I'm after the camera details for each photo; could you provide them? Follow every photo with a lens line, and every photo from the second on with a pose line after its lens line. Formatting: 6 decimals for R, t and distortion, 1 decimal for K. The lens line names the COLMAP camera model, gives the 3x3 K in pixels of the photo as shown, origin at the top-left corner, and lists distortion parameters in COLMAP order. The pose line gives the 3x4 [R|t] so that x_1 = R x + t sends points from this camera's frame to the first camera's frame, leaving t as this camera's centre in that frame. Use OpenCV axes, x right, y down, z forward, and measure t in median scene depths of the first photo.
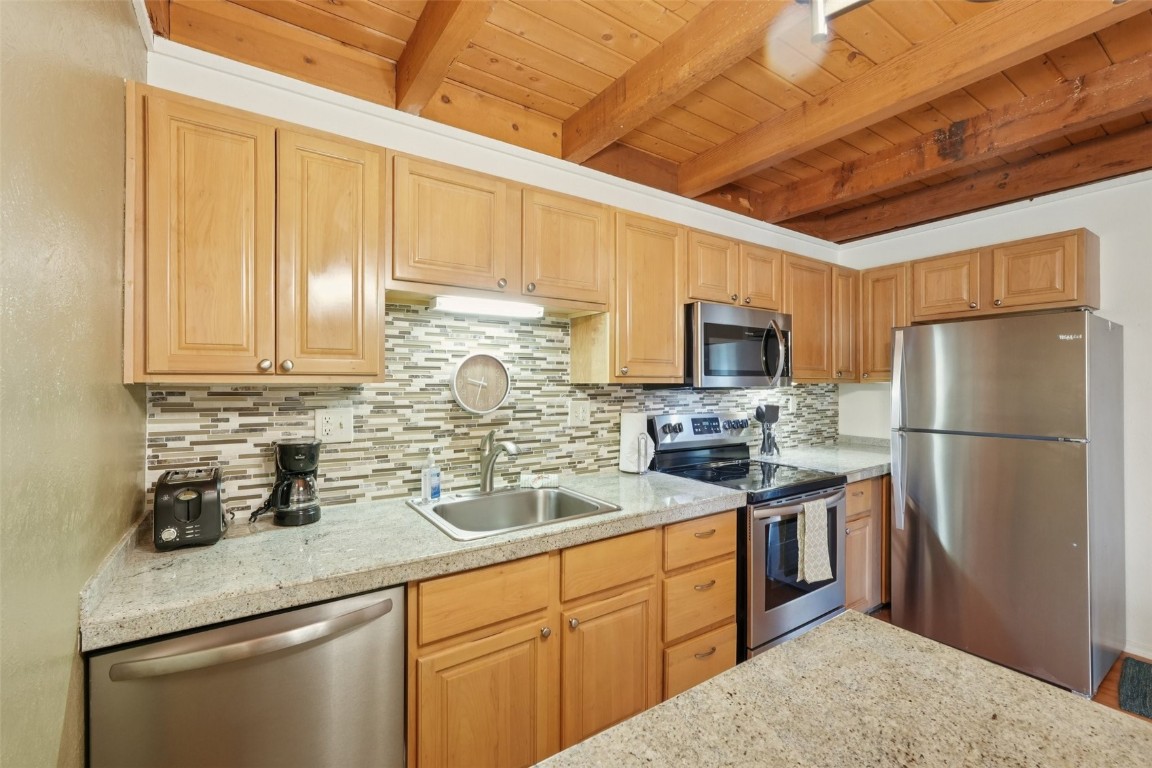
lens RADIAL K [[492.8, 0, 574.1], [0, 492.8, 383.7], [0, 0, 1]] dist [-0.003520, 0.000302]
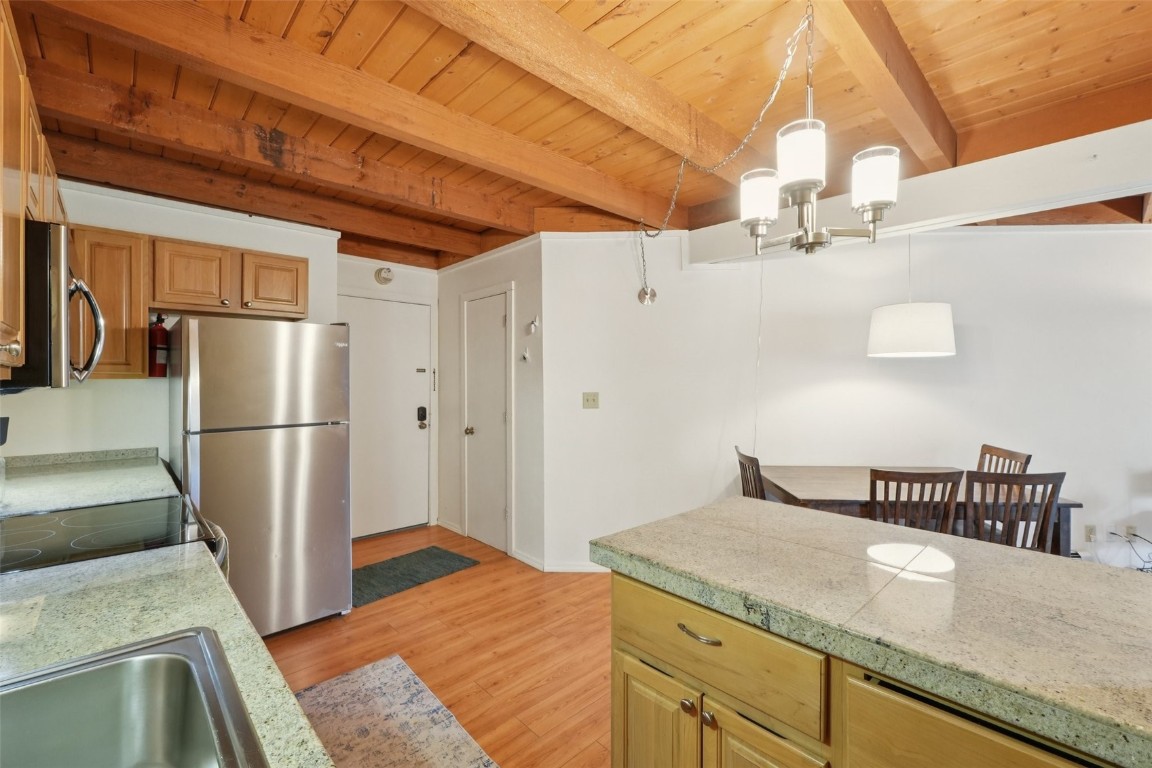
lens RADIAL K [[492.8, 0, 572.9], [0, 492.8, 382.4], [0, 0, 1]] dist [-0.003520, 0.000302]
pose [[-0.152366, -0.002260, 0.988322, -0.360037], [-0.005016, 0.999986, 0.001513, -0.000100], [-0.988311, -0.004727, -0.152376, 0.546709]]
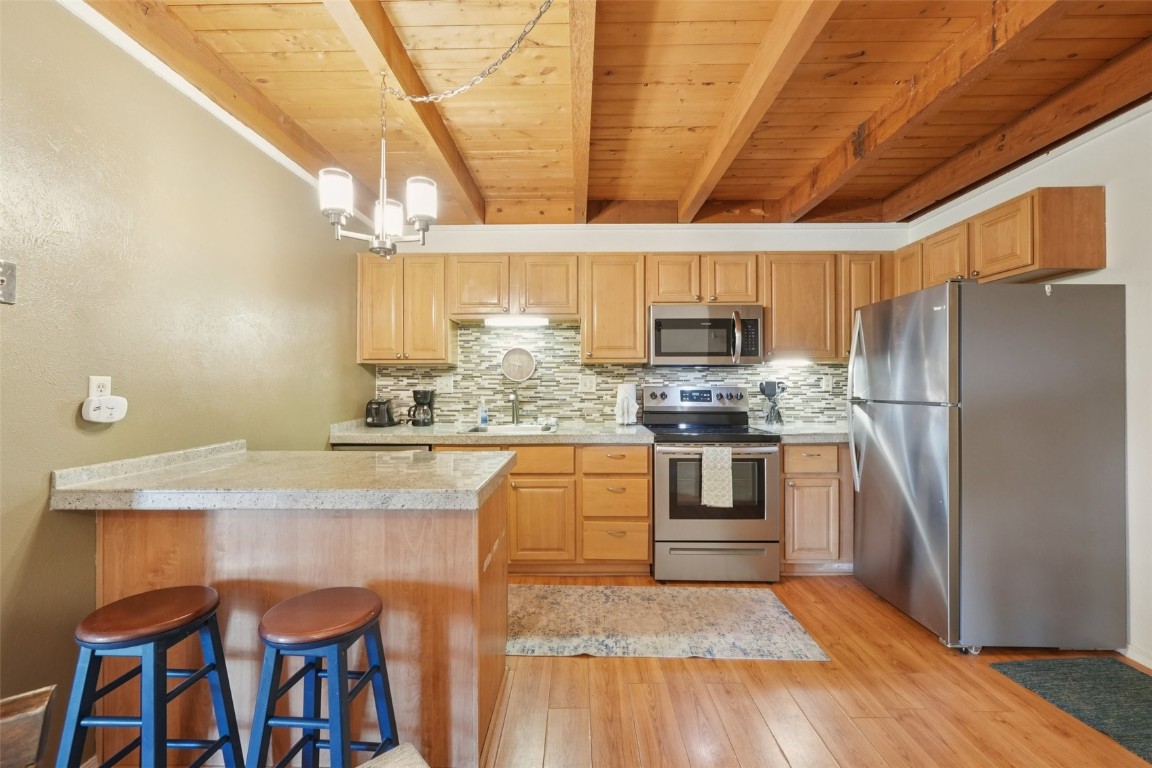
lens RADIAL K [[491.5, 0, 573.5], [0, 491.5, 382.4], [0, 0, 1]] dist [-0.001560, -0.000490]
pose [[0.819671, -0.002760, -0.572828, 0.901777], [0.002078, 0.999996, -0.001845, 0.061645], [0.572831, 0.000322, 0.819673, -0.307744]]
